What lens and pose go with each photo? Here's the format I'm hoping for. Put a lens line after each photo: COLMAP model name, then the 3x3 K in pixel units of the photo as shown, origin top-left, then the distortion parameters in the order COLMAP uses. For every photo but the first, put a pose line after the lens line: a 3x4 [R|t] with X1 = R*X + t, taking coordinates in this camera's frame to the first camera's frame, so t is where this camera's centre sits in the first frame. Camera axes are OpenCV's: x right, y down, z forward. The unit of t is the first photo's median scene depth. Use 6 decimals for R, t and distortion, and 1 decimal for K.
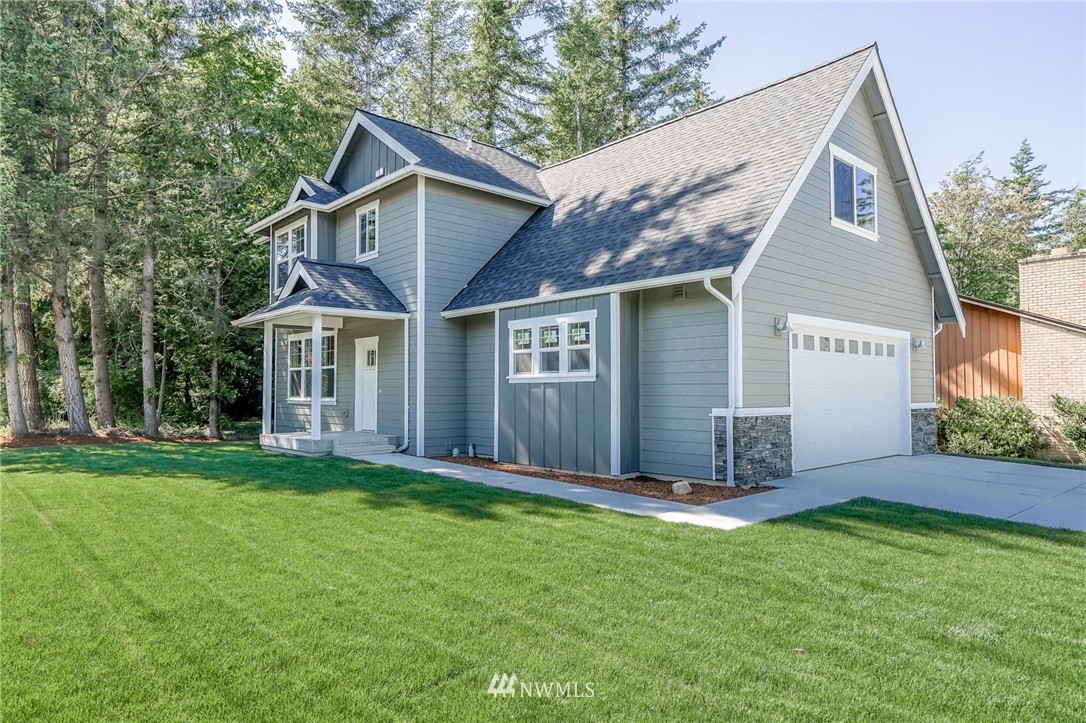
lens RADIAL K [[665.1, 0, 542.3], [0, 665.1, 367.3], [0, 0, 1]] dist [0.002280, 0.000006]
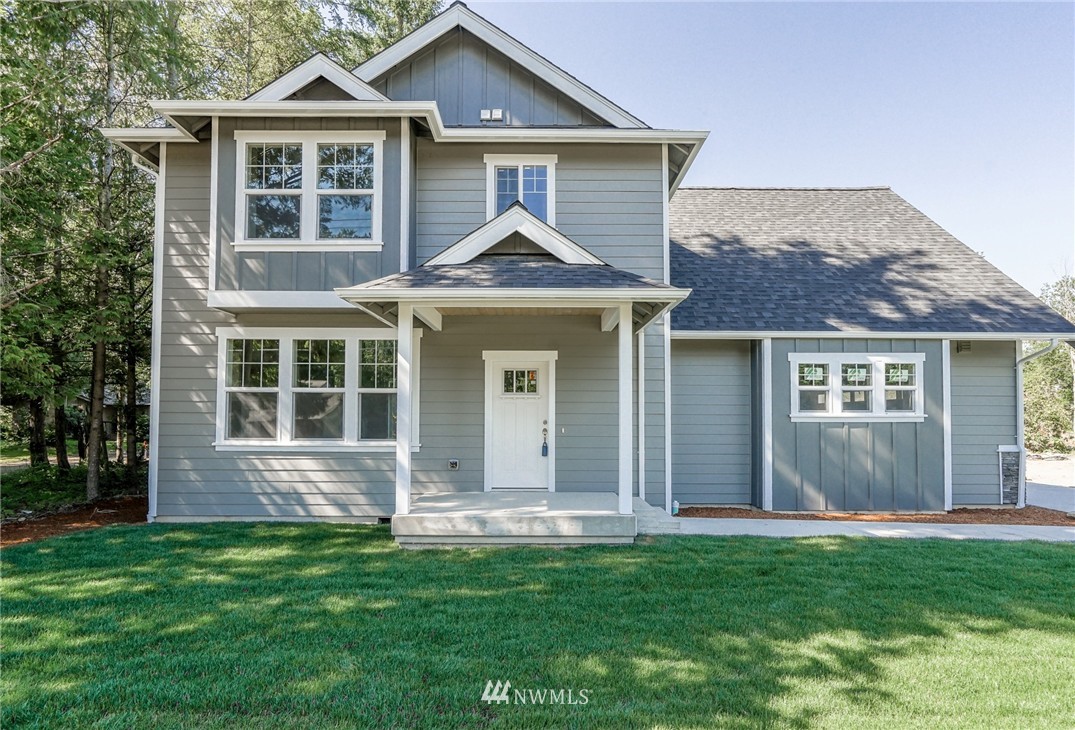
lens RADIAL K [[485.6, 0, 535.6], [0, 485.6, 406.6], [0, 0, 1]] dist [-0.000009, 0.000104]
pose [[0.665284, 0.031796, 0.745913, -0.831803], [-0.031494, 0.999399, -0.014511, 0.025318], [-0.745926, -0.013838, 0.665885, 0.886523]]
